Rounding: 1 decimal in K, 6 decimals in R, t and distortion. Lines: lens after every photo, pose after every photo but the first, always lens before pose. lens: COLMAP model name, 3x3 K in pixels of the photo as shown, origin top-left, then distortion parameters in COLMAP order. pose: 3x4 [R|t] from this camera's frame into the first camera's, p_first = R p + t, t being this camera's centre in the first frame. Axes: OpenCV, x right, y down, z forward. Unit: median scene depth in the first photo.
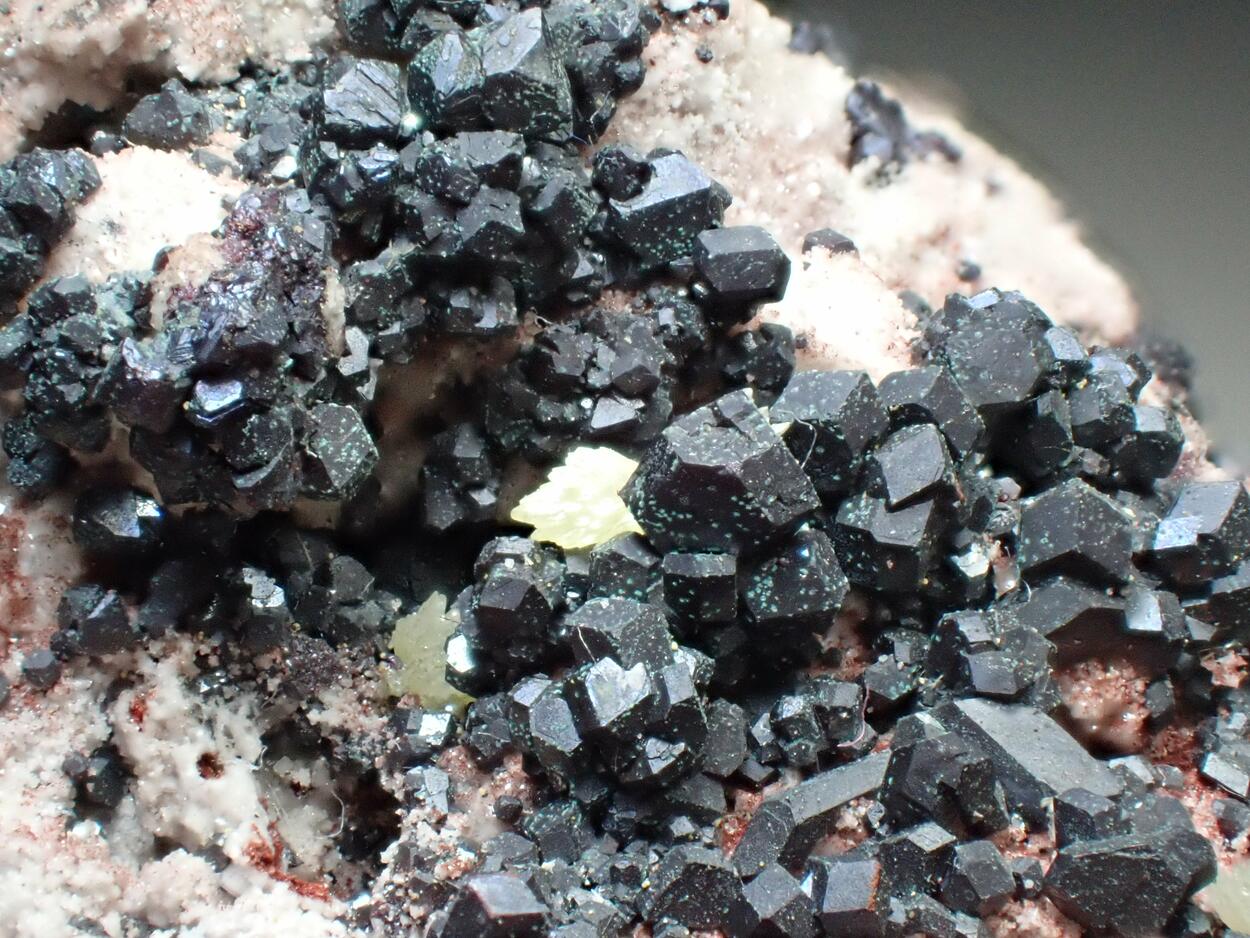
lens RADIAL K [[4412.1, 0, 626.5], [0, 4412.1, 468.9], [0, 0, 1]] dist [0.182556, 0.000000]
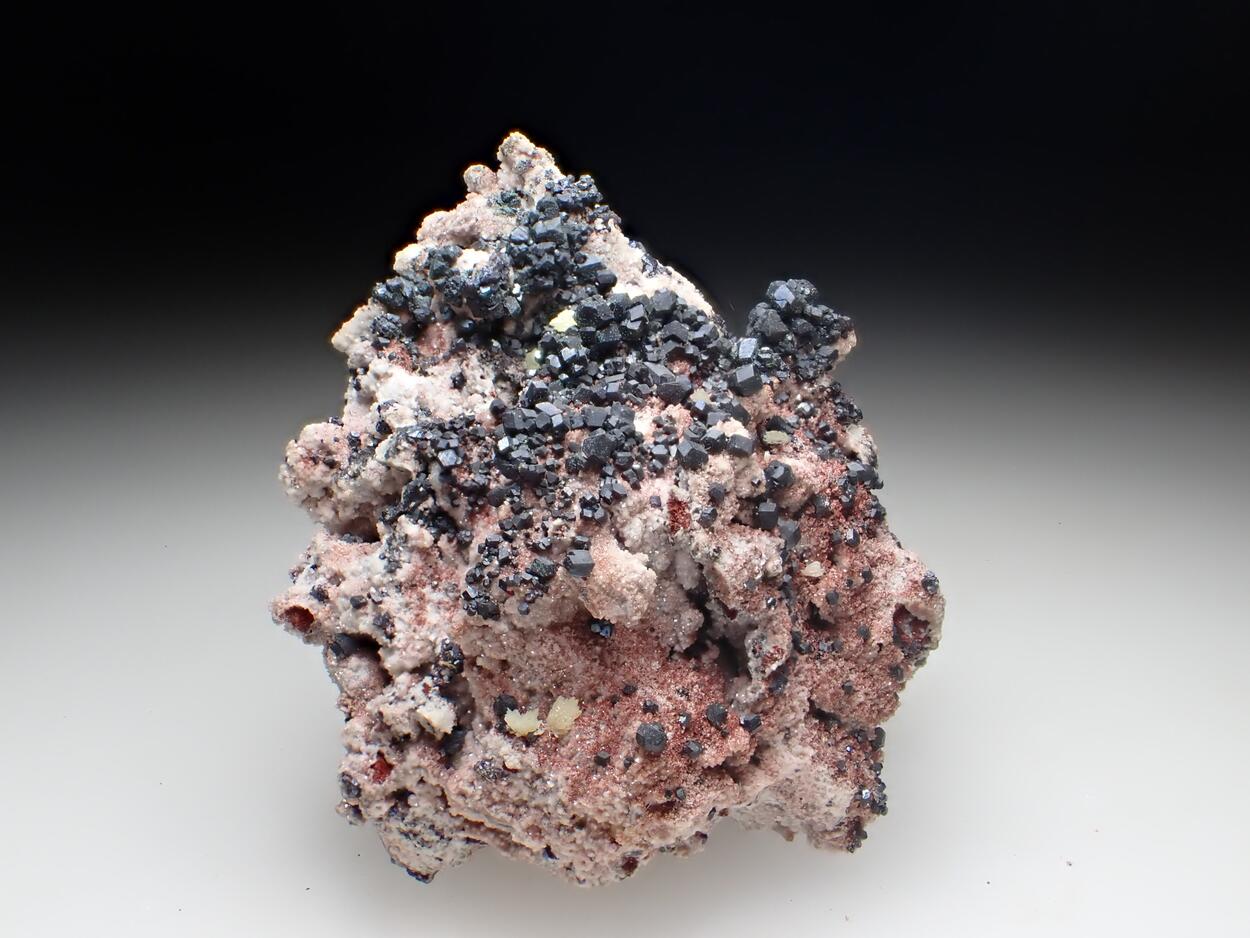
lens RADIAL K [[1612.1, 0, 622.3], [0, 1612.1, 468.8], [0, 0, 1]] dist [-0.011955, 0.000000]
pose [[0.999067, 0.019849, -0.038364, 0.114677], [-0.021710, 0.998576, -0.048722, 0.237323], [0.037343, 0.049510, 0.998075, -0.645831]]
